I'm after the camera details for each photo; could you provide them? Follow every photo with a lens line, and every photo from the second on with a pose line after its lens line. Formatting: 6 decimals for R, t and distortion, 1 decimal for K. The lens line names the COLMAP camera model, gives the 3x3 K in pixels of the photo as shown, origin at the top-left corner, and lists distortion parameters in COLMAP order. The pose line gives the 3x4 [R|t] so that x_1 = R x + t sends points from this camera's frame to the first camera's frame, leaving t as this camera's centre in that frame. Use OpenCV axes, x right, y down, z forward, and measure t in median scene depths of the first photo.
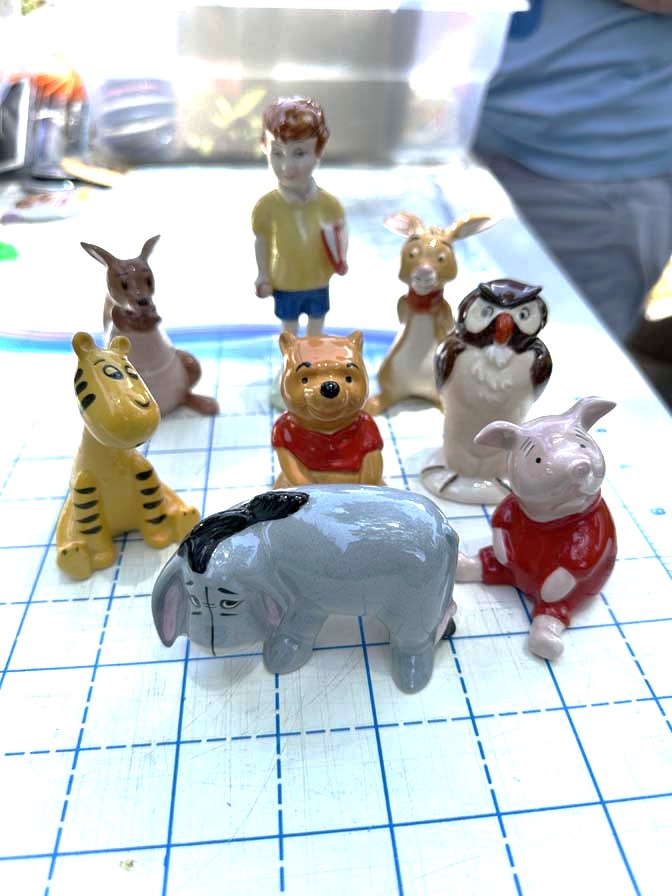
lens RADIAL K [[678.4, 0, 332.8], [0, 678.4, 474.5], [0, 0, 1]] dist [0.000348, -0.008787]
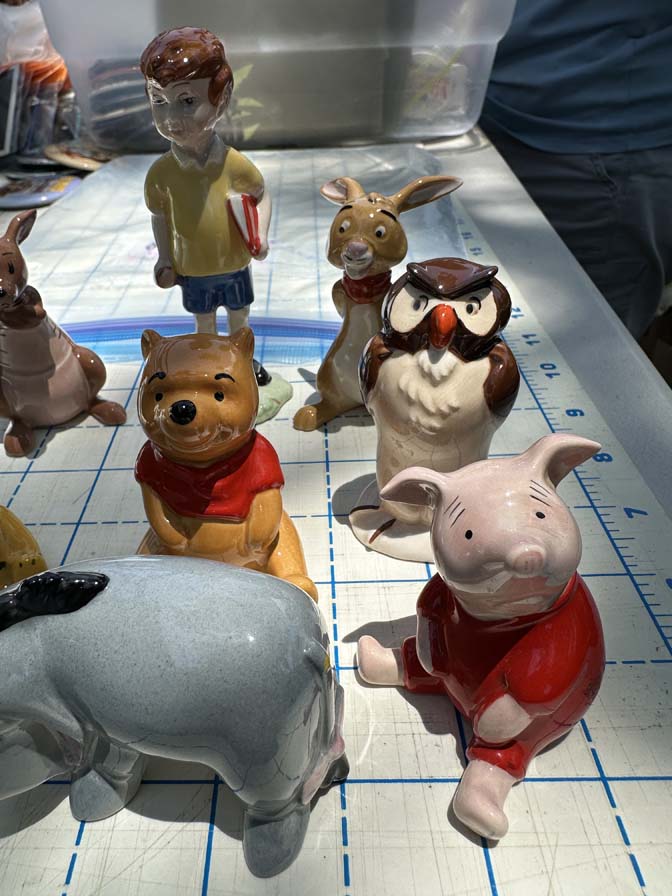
lens RADIAL K [[650.1, 0, 283.5], [0, 650.1, 447.4], [0, 0, 1]] dist [-0.004729, -0.001183]
pose [[0.992326, 0.021611, -0.121750, 0.159402], [-0.022840, 0.999701, -0.008712, -0.074675], [0.121525, 0.011426, 0.992523, 0.288817]]
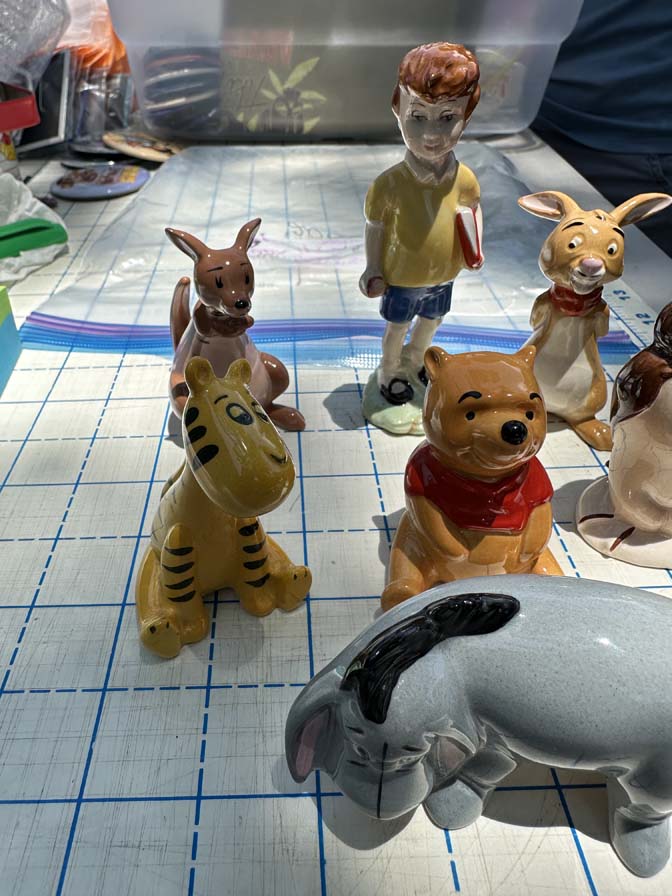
lens RADIAL K [[650.1, 0, 283.5], [0, 650.1, 447.4], [0, 0, 1]] dist [-0.004729, -0.001183]
pose [[0.997406, 0.023400, -0.068074, -0.181447], [-0.022614, 0.999669, 0.012290, -0.098680], [0.068339, -0.010719, 0.997605, 0.241723]]
